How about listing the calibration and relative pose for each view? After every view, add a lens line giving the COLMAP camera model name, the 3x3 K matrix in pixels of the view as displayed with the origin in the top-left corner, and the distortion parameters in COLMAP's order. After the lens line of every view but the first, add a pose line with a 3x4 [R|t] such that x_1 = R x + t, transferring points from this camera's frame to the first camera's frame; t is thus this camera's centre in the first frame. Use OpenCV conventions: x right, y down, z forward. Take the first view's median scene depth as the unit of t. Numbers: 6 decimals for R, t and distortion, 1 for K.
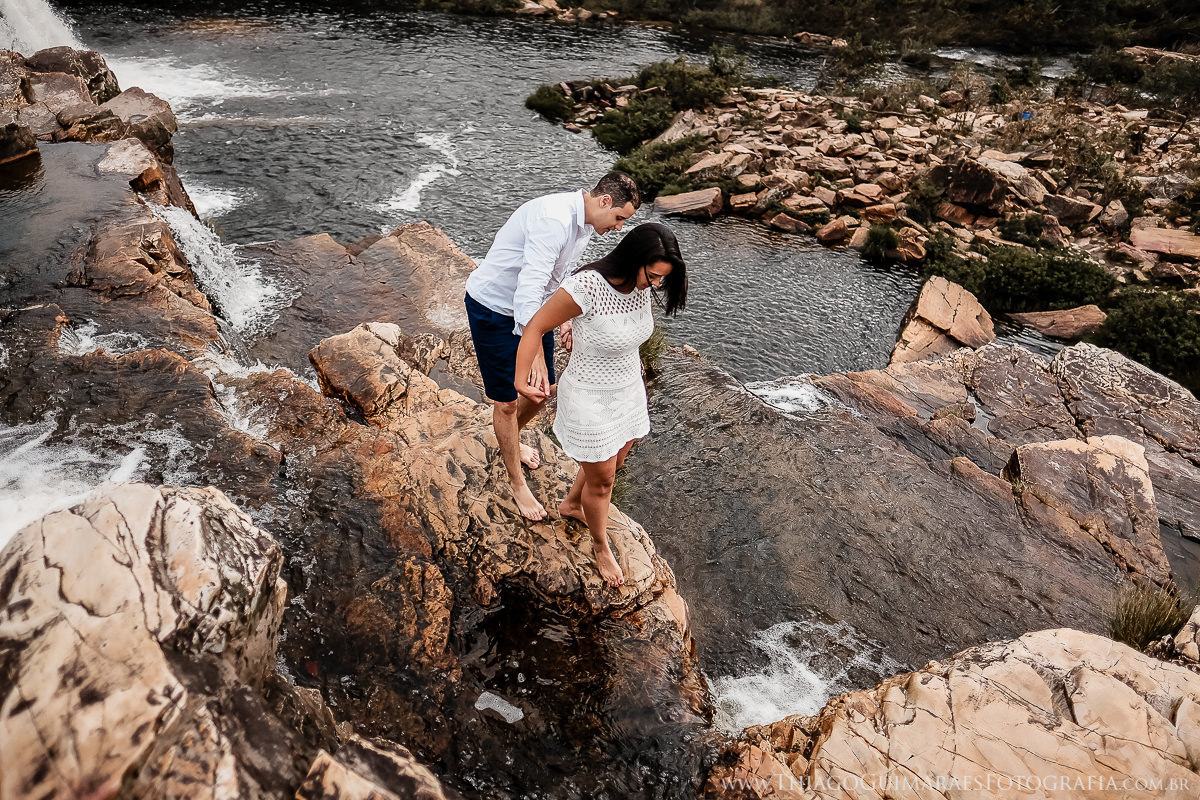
lens RADIAL K [[849.0, 0, 608.5], [0, 849.0, 390.8], [0, 0, 1]] dist [-0.014806, 0.008665]
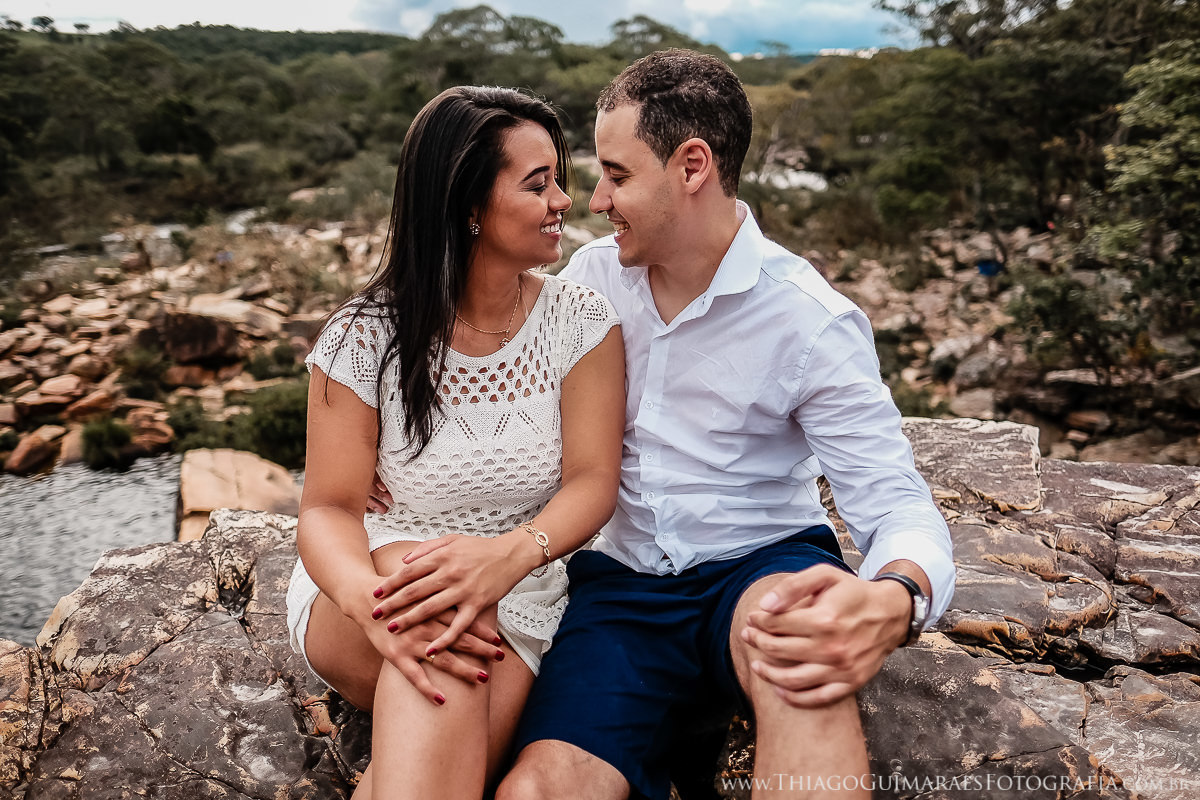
lens RADIAL K [[849.0, 0, 607.3], [0, 849.0, 405.3], [0, 0, 1]] dist [-0.014806, 0.008665]
pose [[0.635460, -0.347377, 0.689580, 0.098254], [0.469437, 0.882882, 0.012159, -0.008662], [-0.613042, 0.315988, 0.724107, 0.187107]]
